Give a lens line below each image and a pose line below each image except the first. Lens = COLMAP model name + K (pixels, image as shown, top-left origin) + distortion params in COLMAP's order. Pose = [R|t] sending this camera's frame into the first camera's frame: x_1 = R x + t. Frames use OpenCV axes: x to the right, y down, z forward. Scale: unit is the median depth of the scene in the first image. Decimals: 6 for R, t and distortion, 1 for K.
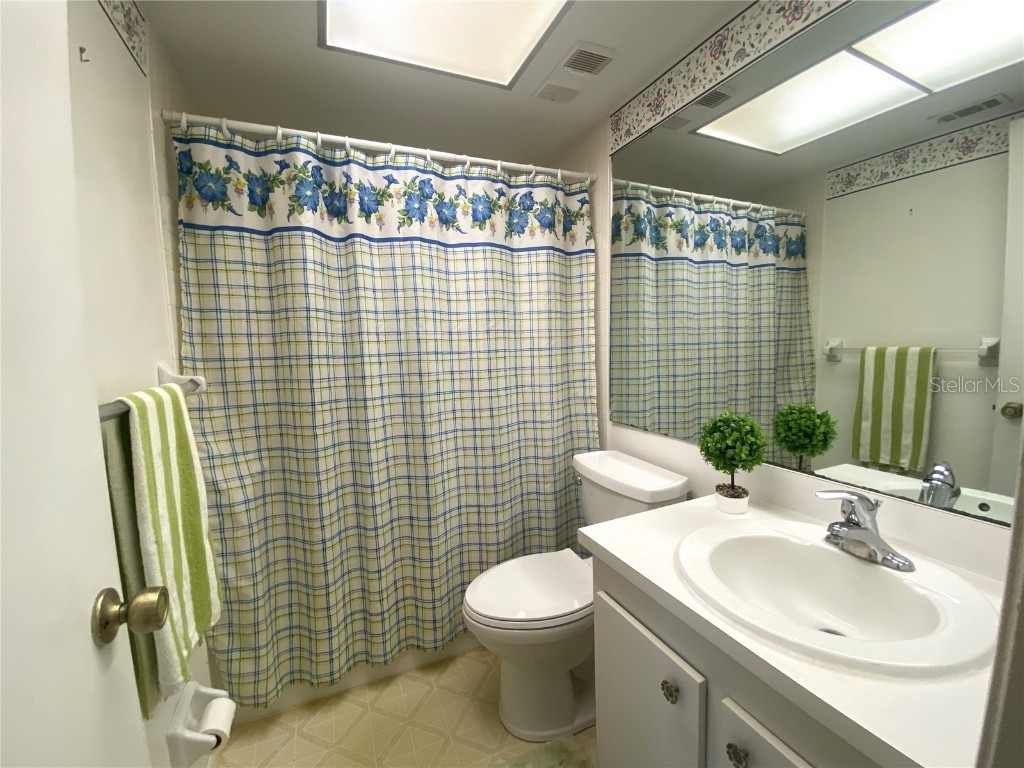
lens RADIAL K [[419.3, 0, 508.2], [0, 419.3, 381.6], [0, 0, 1]] dist [0.022486, -0.022133]
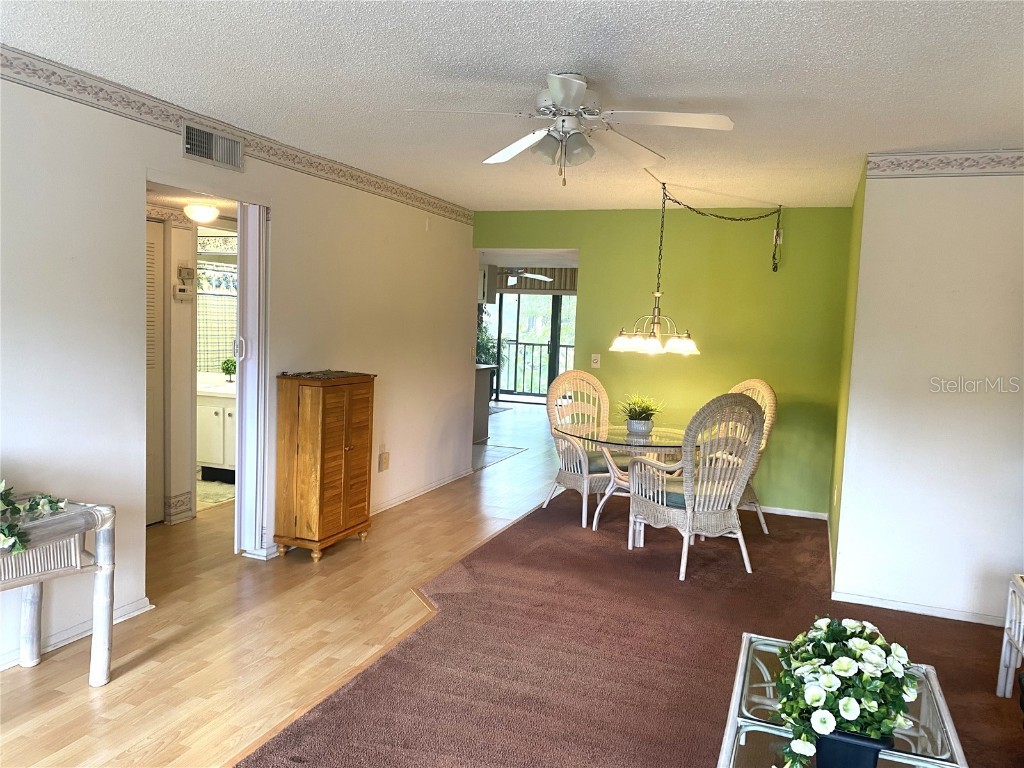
lens RADIAL K [[787.7, 0, 509.2], [0, 787.7, 388.6], [0, 0, 1]] dist [0.000510, -0.002621]
pose [[0.699792, -0.009791, 0.714280, -1.319621], [0.010627, 0.999938, 0.003295, 0.175270], [-0.714268, 0.005285, 0.699853, -2.740770]]
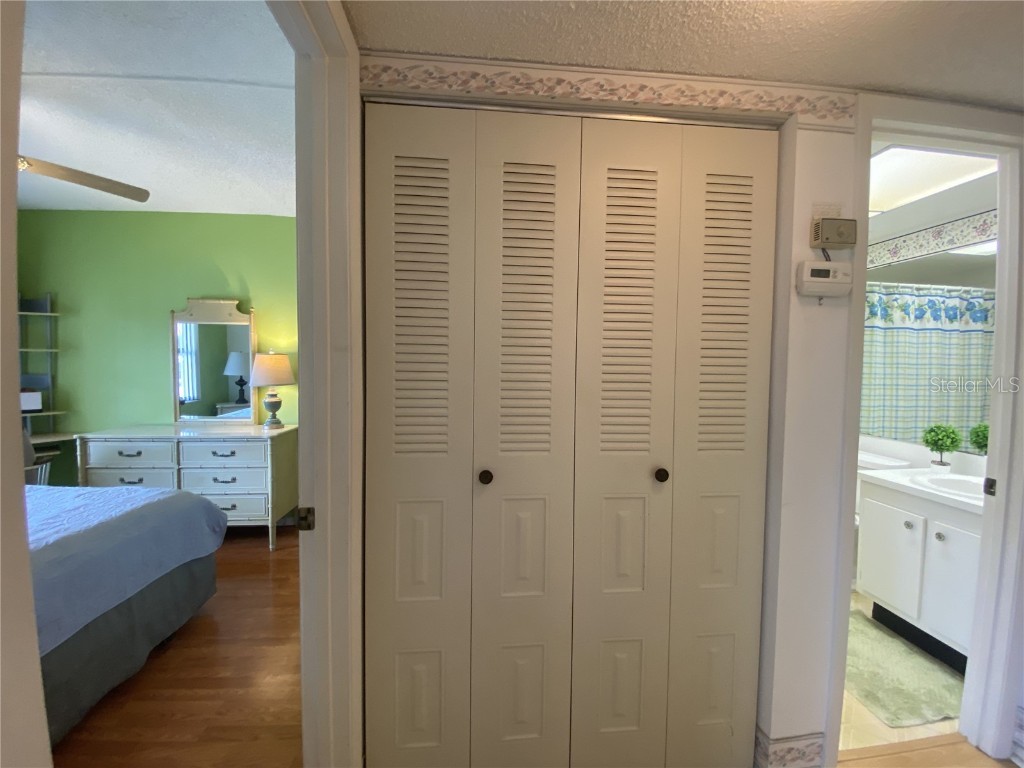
lens RADIAL K [[419.3, 0, 508.2], [0, 419.3, 381.6], [0, 0, 1]] dist [0.022486, -0.022133]
pose [[0.947005, 0.051939, -0.316992, -0.429532], [-0.067917, 0.996906, -0.039557, 0.050282], [0.313956, 0.058990, 0.947603, -0.827853]]
